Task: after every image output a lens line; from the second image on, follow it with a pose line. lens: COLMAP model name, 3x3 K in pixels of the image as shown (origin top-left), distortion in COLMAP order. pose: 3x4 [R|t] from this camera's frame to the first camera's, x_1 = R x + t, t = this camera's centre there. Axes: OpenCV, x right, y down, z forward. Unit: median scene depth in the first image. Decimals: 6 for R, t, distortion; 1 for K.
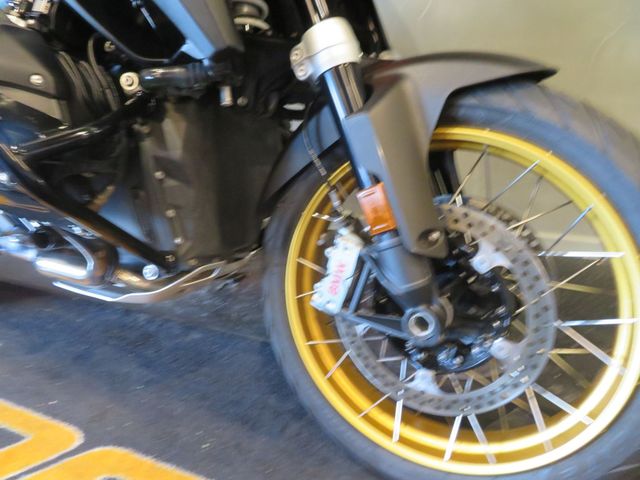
lens RADIAL K [[458.5, 0, 320.0], [0, 458.5, 240.0], [0, 0, 1]] dist [-0.004678, -0.002996]
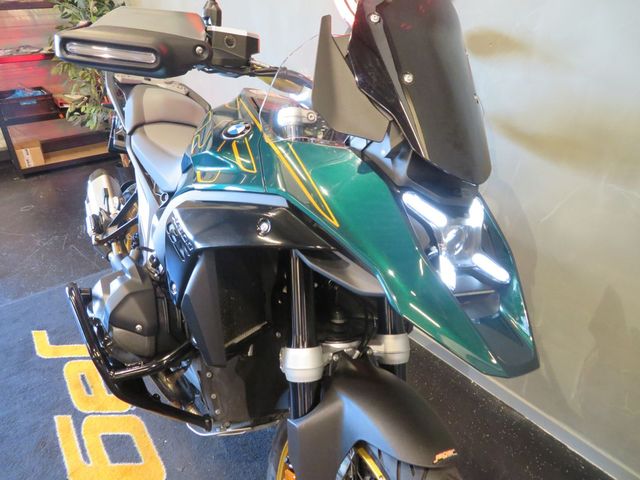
lens RADIAL K [[458.5, 0, 320.0], [0, 458.5, 240.0], [0, 0, 1]] dist [-0.004678, -0.002996]
pose [[0.842122, 0.264104, -0.470192, 0.524110], [-0.246225, 0.963991, 0.100475, -0.769979], [0.479796, 0.031160, 0.876826, -0.156412]]
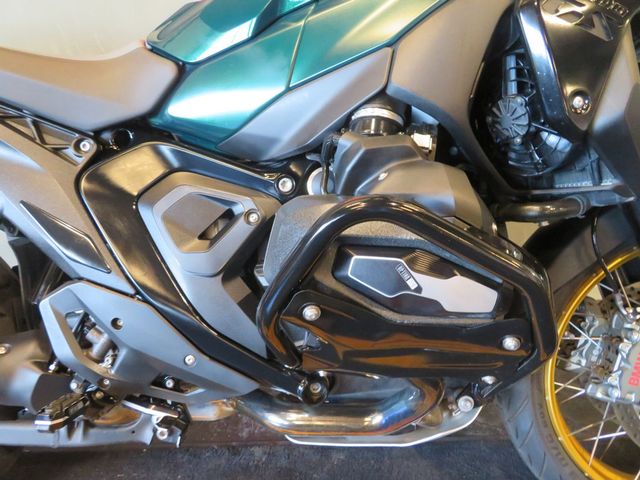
lens RADIAL K [[458.5, 0, 320.0], [0, 458.5, 240.0], [0, 0, 1]] dist [-0.004678, -0.002996]
pose [[0.911154, -0.101396, 0.399396, -1.000874], [0.146475, 0.985648, -0.083928, -0.224124], [-0.385154, 0.134972, 0.912929, 0.213782]]
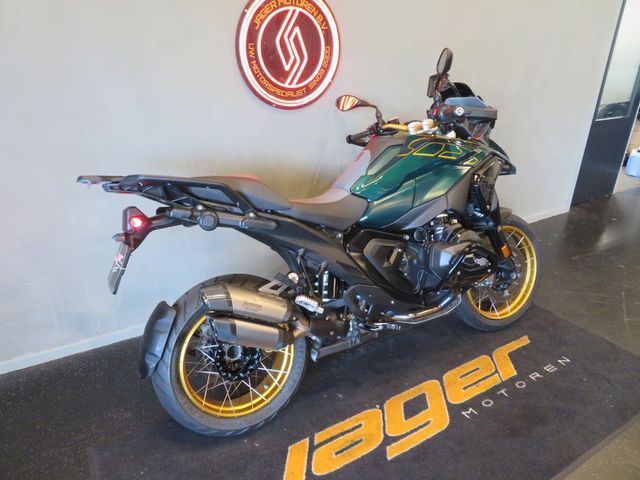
lens RADIAL K [[458.5, 0, 320.0], [0, 458.5, 240.0], [0, 0, 1]] dist [-0.004678, -0.002996]
pose [[0.585297, -0.260570, 0.767809, -3.105197], [0.316435, 0.945271, 0.079578, -0.792960], [-0.746523, 0.196385, 0.635717, -0.282433]]
